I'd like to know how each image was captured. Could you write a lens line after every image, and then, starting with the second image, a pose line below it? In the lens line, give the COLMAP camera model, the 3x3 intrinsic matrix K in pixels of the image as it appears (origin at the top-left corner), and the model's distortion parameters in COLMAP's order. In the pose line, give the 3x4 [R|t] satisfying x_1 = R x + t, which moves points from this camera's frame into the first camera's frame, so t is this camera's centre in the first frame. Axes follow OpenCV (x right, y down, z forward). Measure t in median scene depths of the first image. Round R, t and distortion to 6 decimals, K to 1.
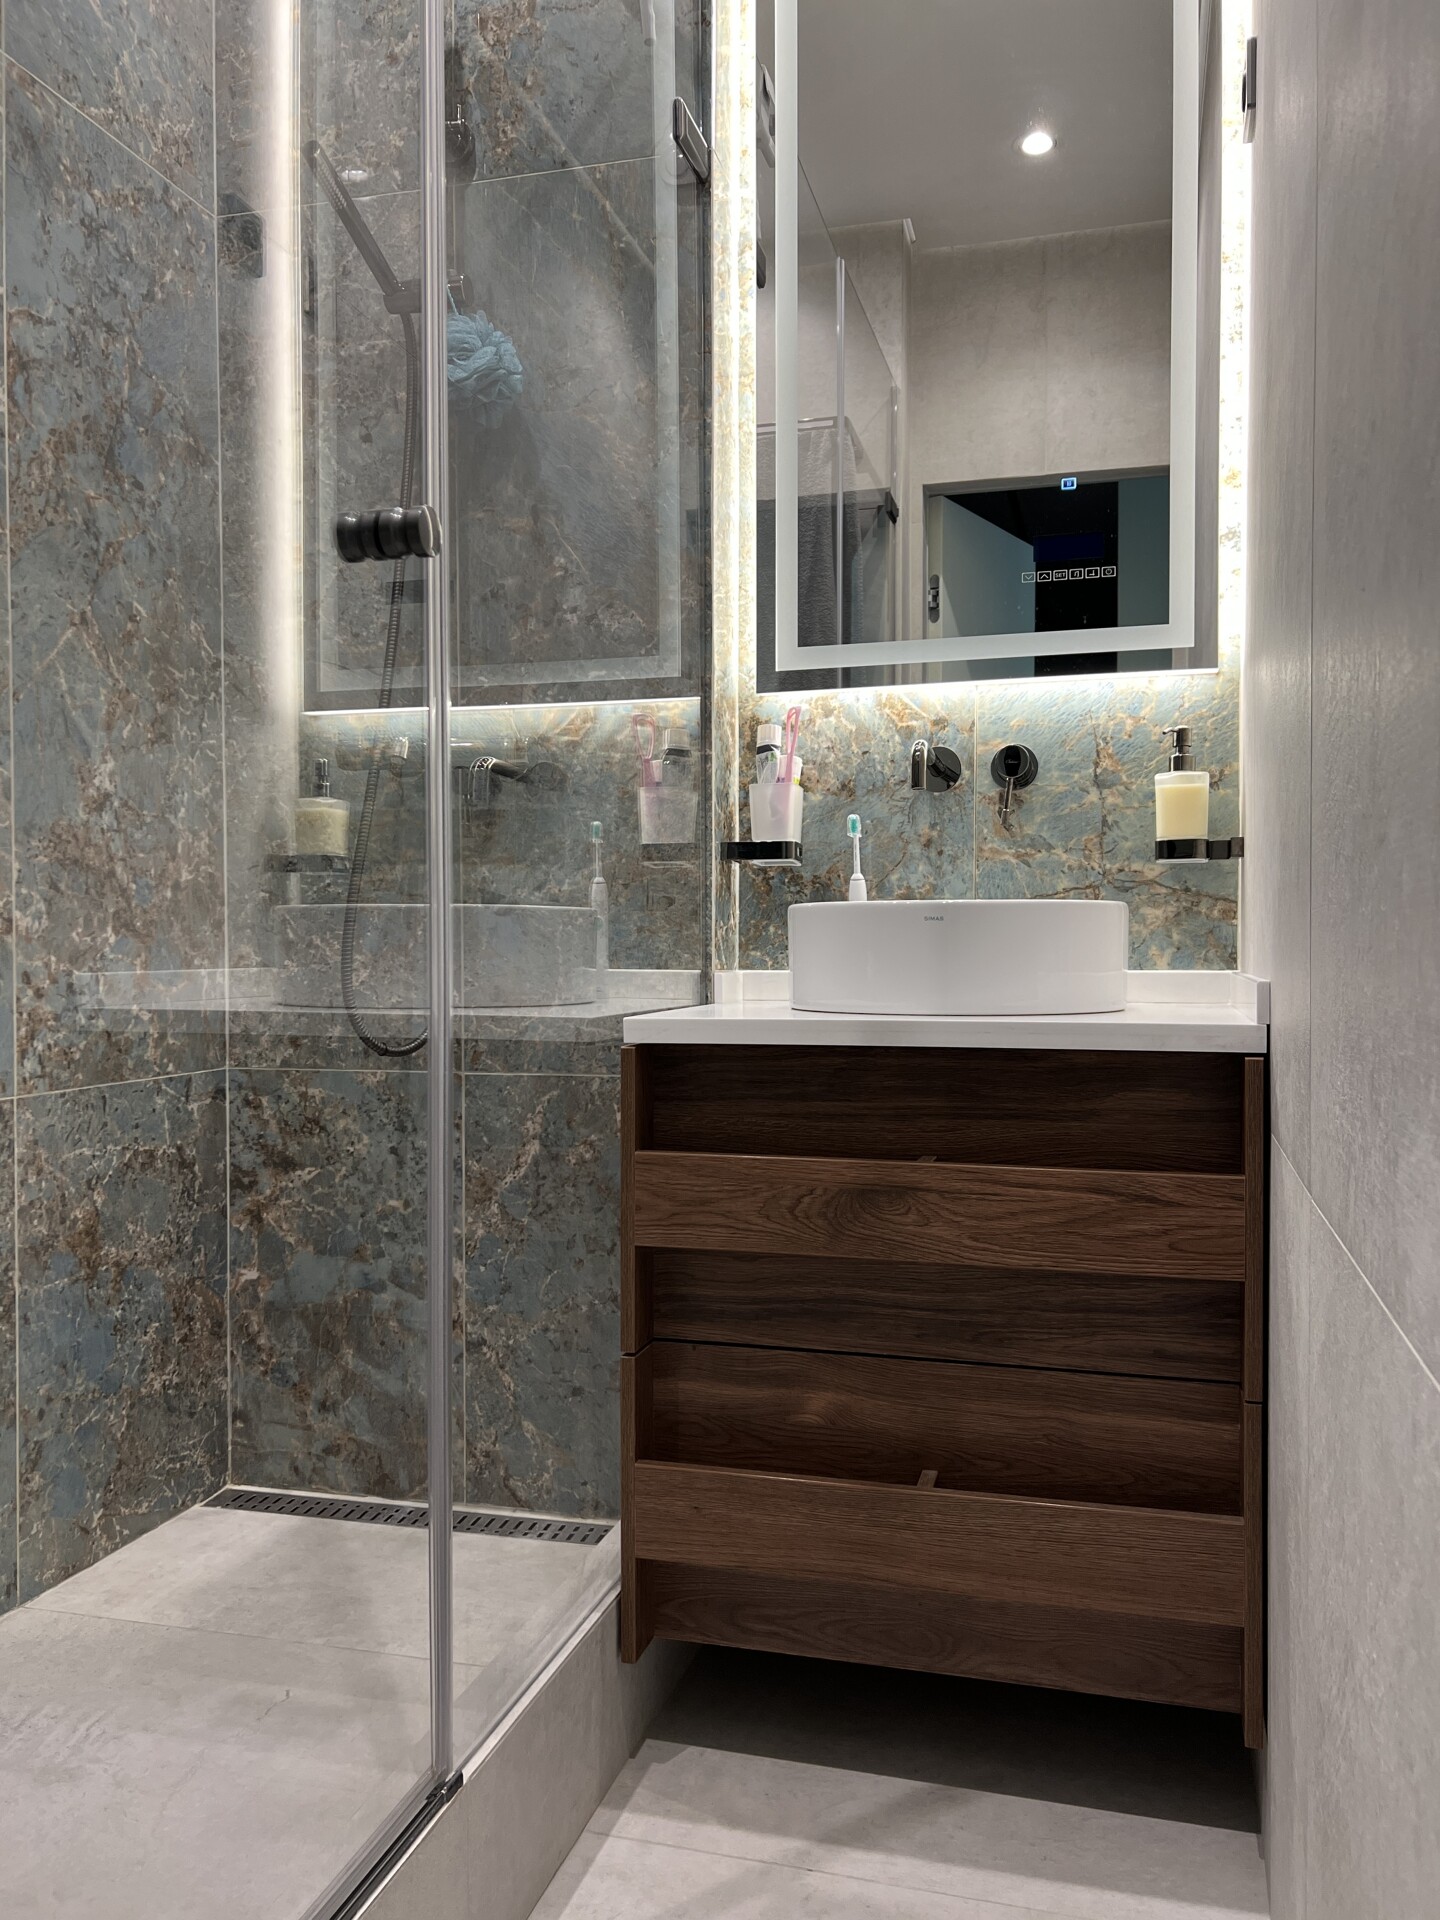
lens RADIAL K [[1430.4, 0, 729.4], [0, 1430.4, 971.6], [0, 0, 1]] dist [0.155475, -0.412465]
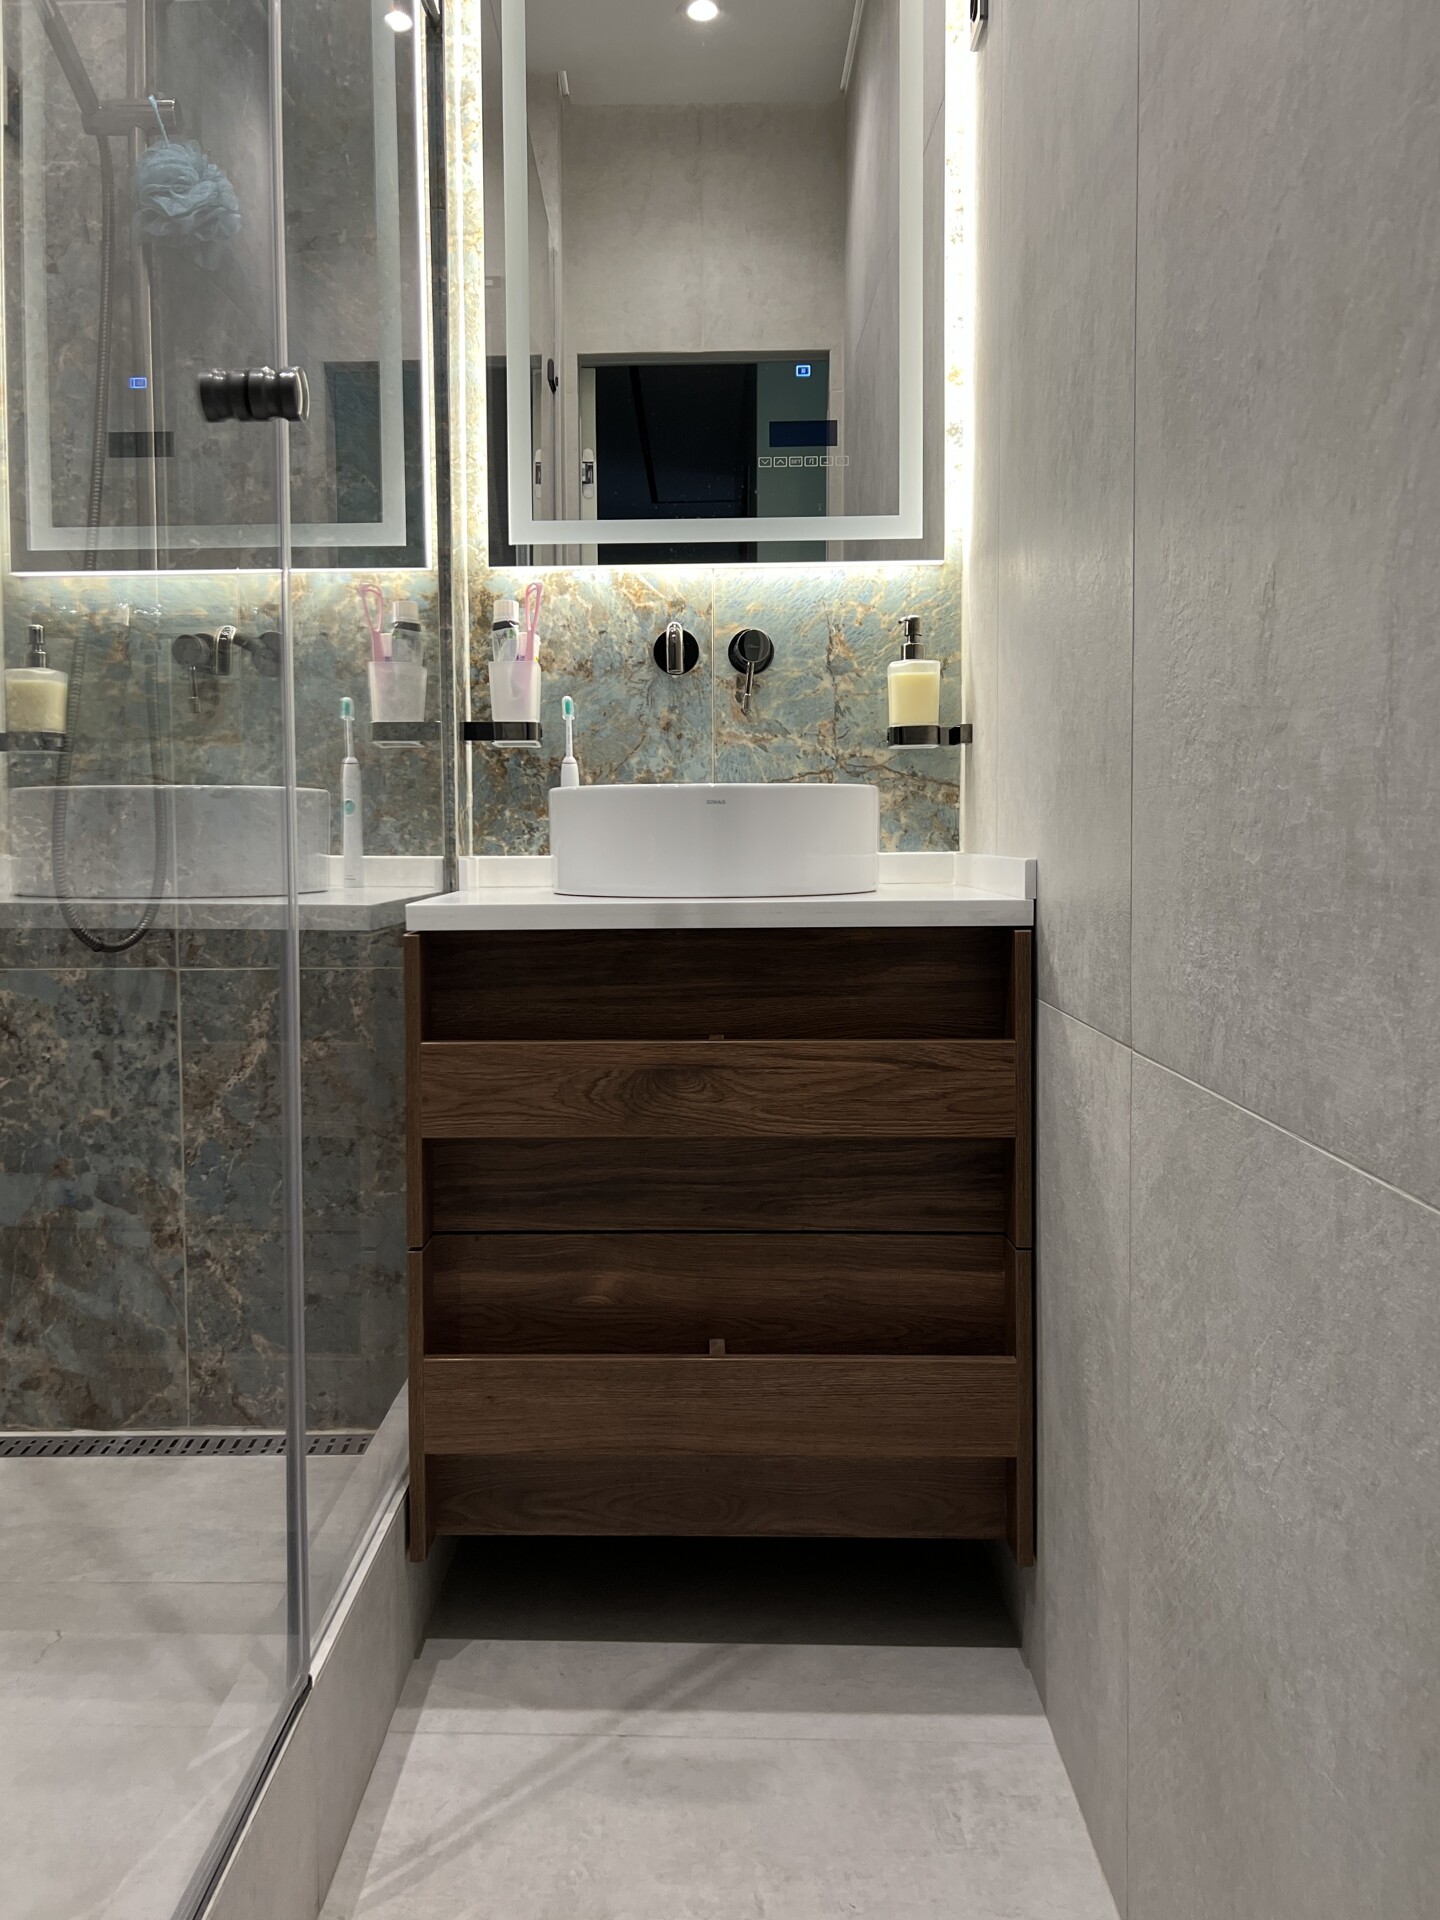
lens RADIAL K [[1528.7, 0, 652.6], [0, 1528.7, 907.4], [0, 0, 1]] dist [0.064896, -0.102047]
pose [[0.972955, -0.015738, 0.230460, -0.117218], [0.009301, 0.999536, 0.028991, 0.005180], [-0.230809, -0.026064, 0.972650, -0.030094]]
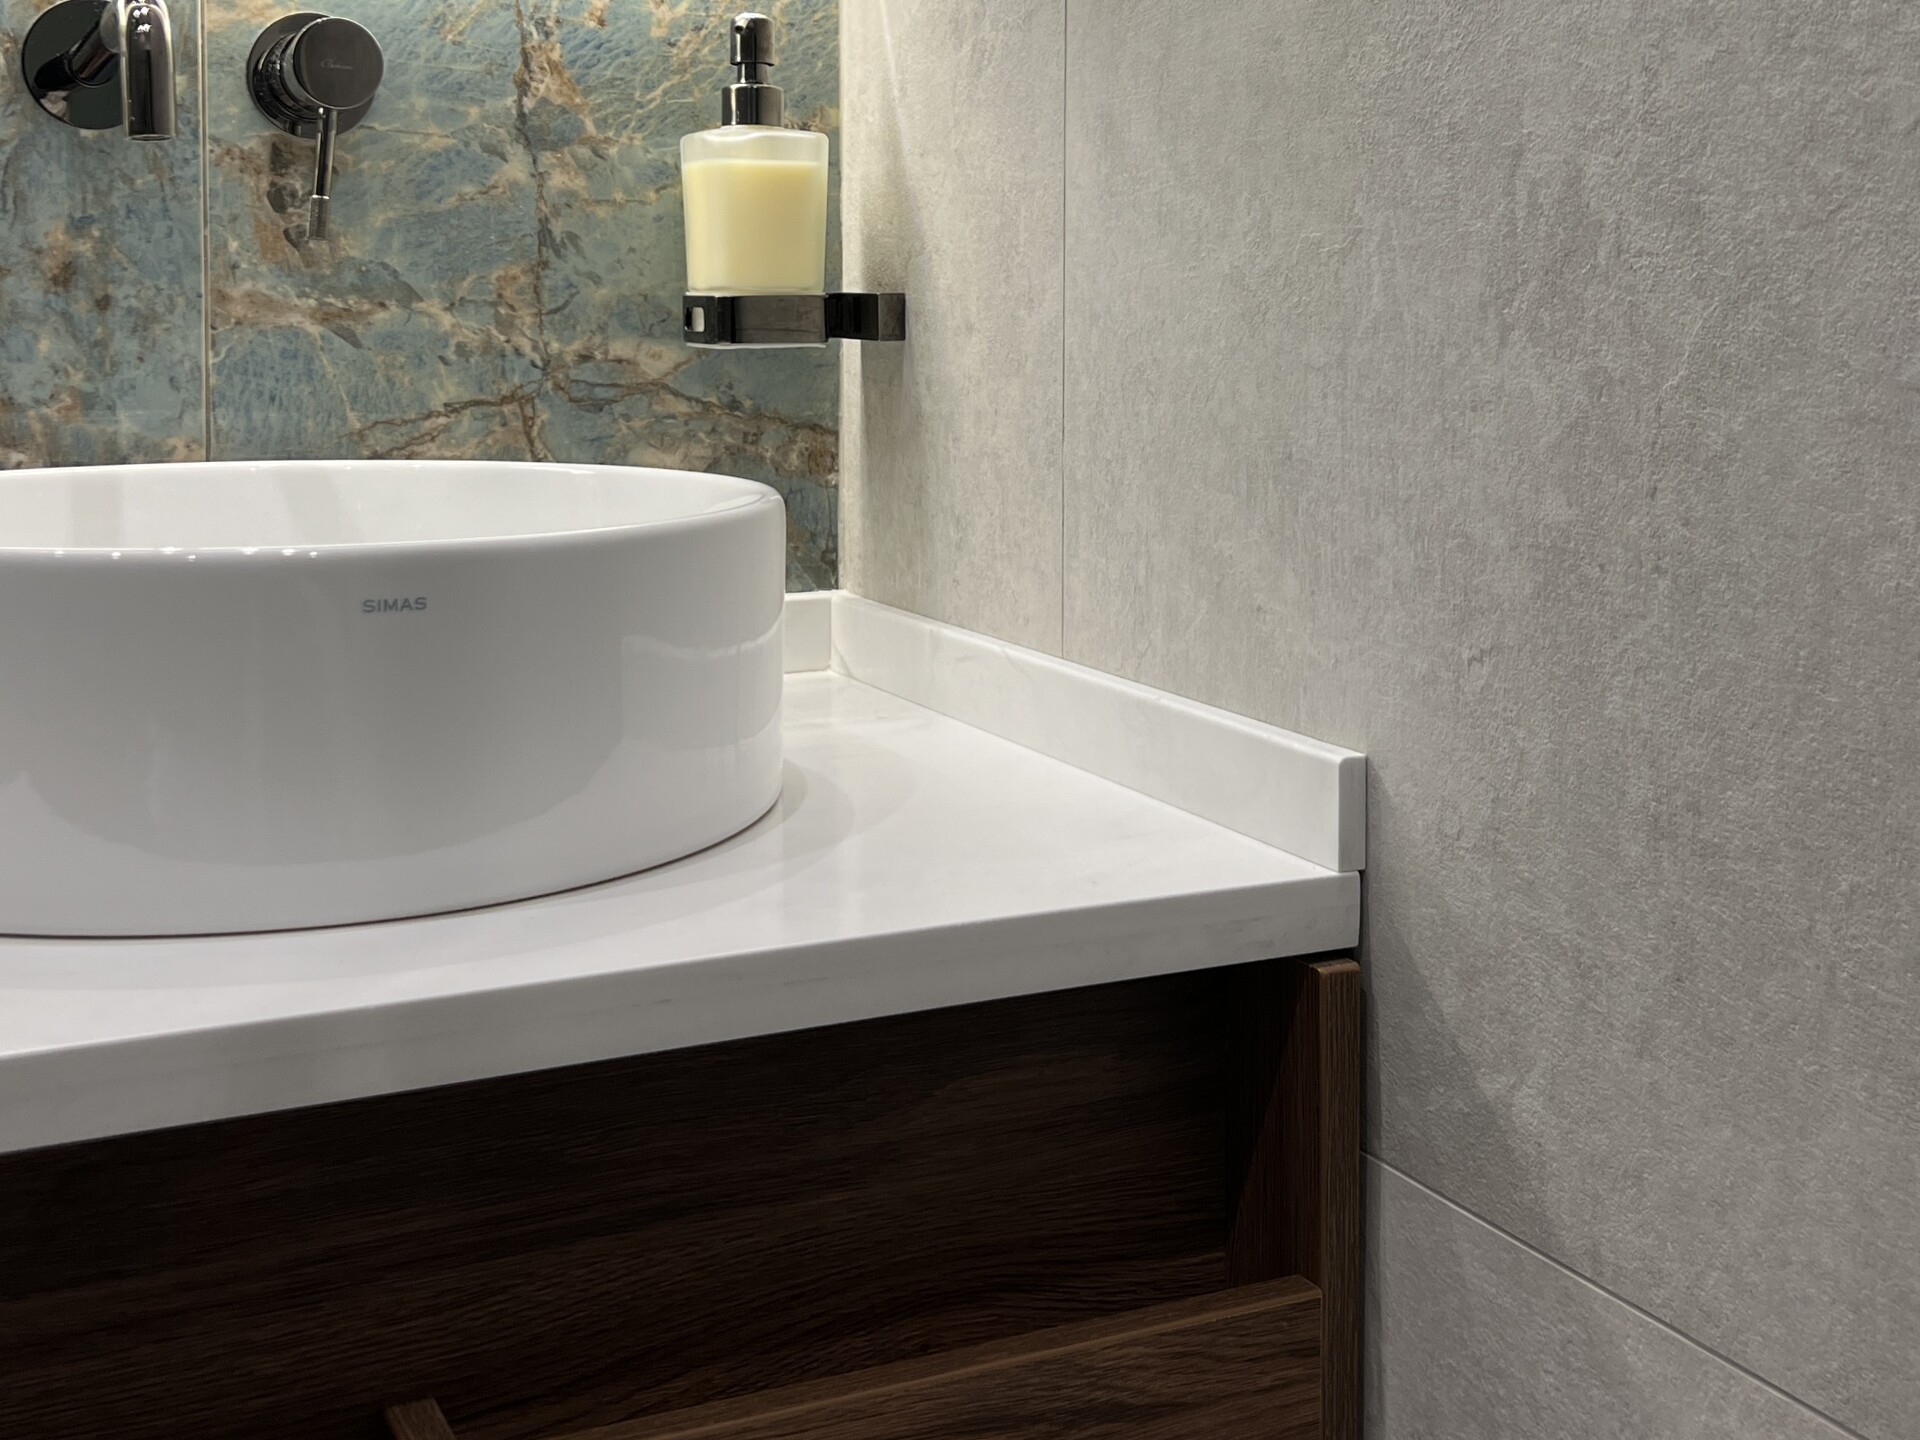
lens RADIAL K [[2307.2, 0, 1009.6], [0, 2307.2, 419.7], [0, 0, 1]] dist [0.157414, -0.450830]
pose [[0.747630, -0.028690, 0.663495, -0.066079], [0.008868, 0.999409, 0.033222, -0.071023], [-0.664056, -0.018953, 0.747443, 0.428074]]
